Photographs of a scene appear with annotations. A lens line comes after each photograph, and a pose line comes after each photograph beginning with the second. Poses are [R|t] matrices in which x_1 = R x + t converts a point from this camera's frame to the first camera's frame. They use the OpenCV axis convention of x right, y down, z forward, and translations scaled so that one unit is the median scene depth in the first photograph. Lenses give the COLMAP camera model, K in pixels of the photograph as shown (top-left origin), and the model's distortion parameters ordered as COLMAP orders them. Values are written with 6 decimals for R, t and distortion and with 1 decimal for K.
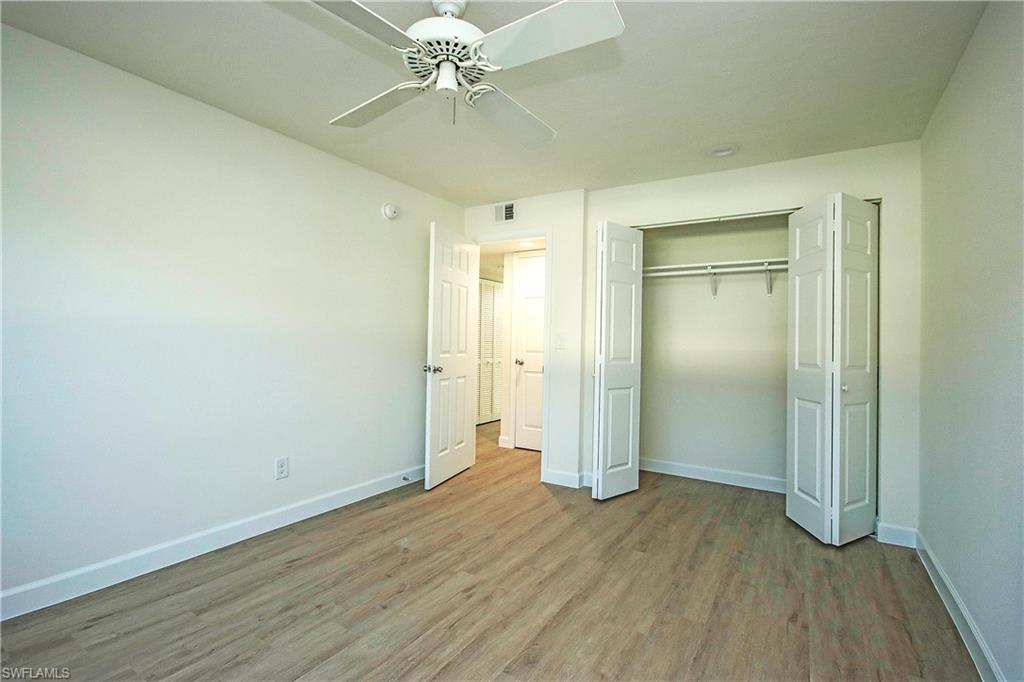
lens RADIAL K [[483.1, 0, 510.9], [0, 483.1, 337.4], [0, 0, 1]] dist [-0.001554, -0.000650]
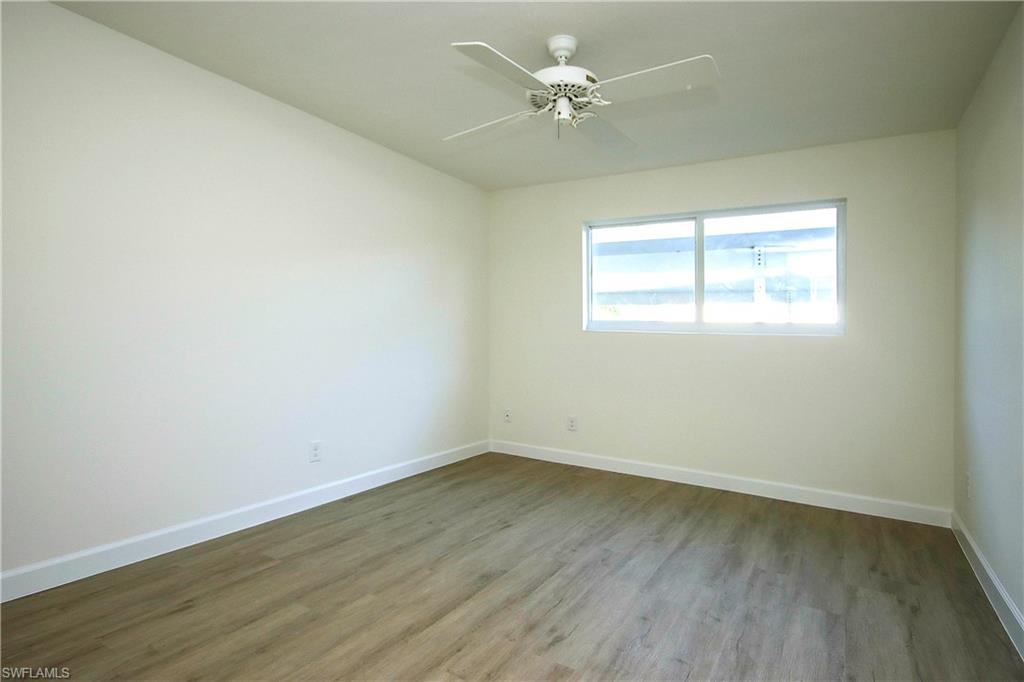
lens RADIAL K [[547.1, 0, 513.0], [0, 547.1, 337.9], [0, 0, 1]] dist [0.010286, 0.003396]
pose [[-0.998789, -0.045483, -0.018782, 0.021512], [-0.045385, 0.998954, -0.005628, 0.064042], [0.019018, -0.004769, -0.999808, 2.069048]]
